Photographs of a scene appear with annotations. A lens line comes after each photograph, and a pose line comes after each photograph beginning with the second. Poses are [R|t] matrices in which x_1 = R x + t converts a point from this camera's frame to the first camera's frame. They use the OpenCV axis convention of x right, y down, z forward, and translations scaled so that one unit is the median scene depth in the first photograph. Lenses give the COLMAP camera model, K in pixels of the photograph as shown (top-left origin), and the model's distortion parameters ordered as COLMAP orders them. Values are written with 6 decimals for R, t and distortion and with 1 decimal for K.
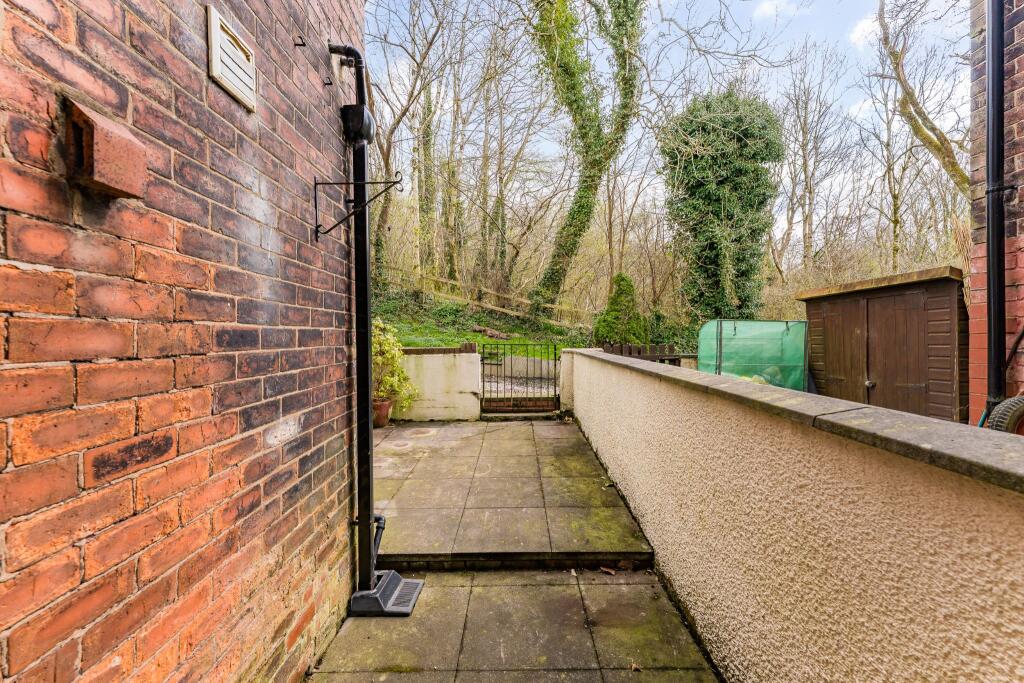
lens RADIAL K [[419.7, 0, 512.0], [0, 419.7, 341.5], [0, 0, 1]] dist [0.000921, 0.000212]
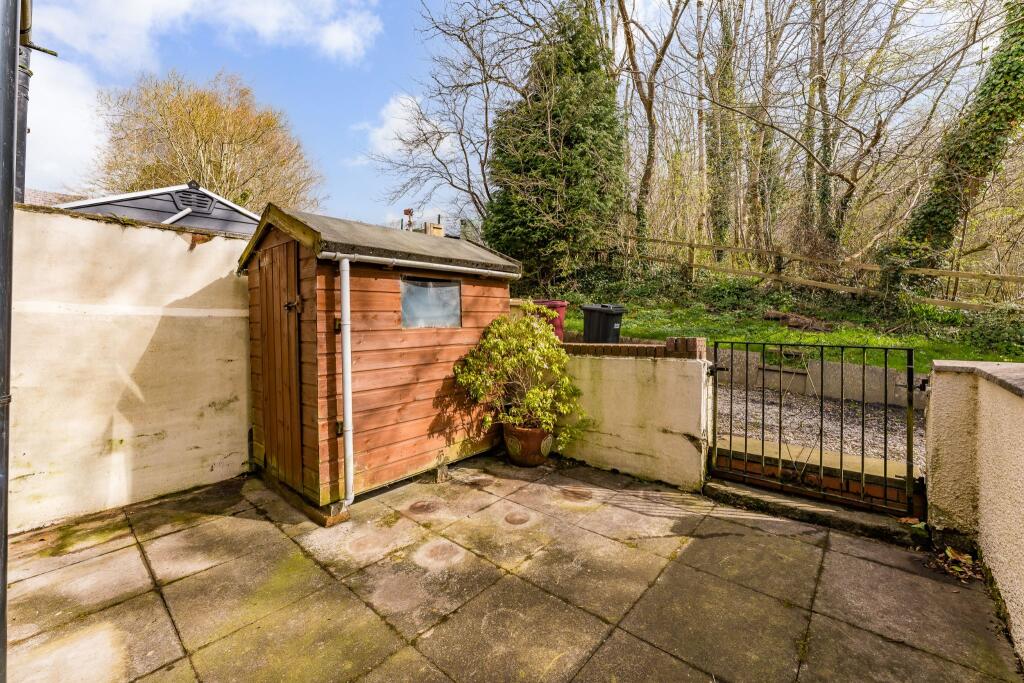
lens RADIAL K [[416.6, 0, 516.2], [0, 416.6, 324.1], [0, 0, 1]] dist [-0.001422, -0.000016]
pose [[0.757227, 0.003263, -0.653144, 0.077959], [-0.013650, 0.999848, -0.010830, -0.005848], [0.653009, 0.017116, 0.757156, 0.463287]]
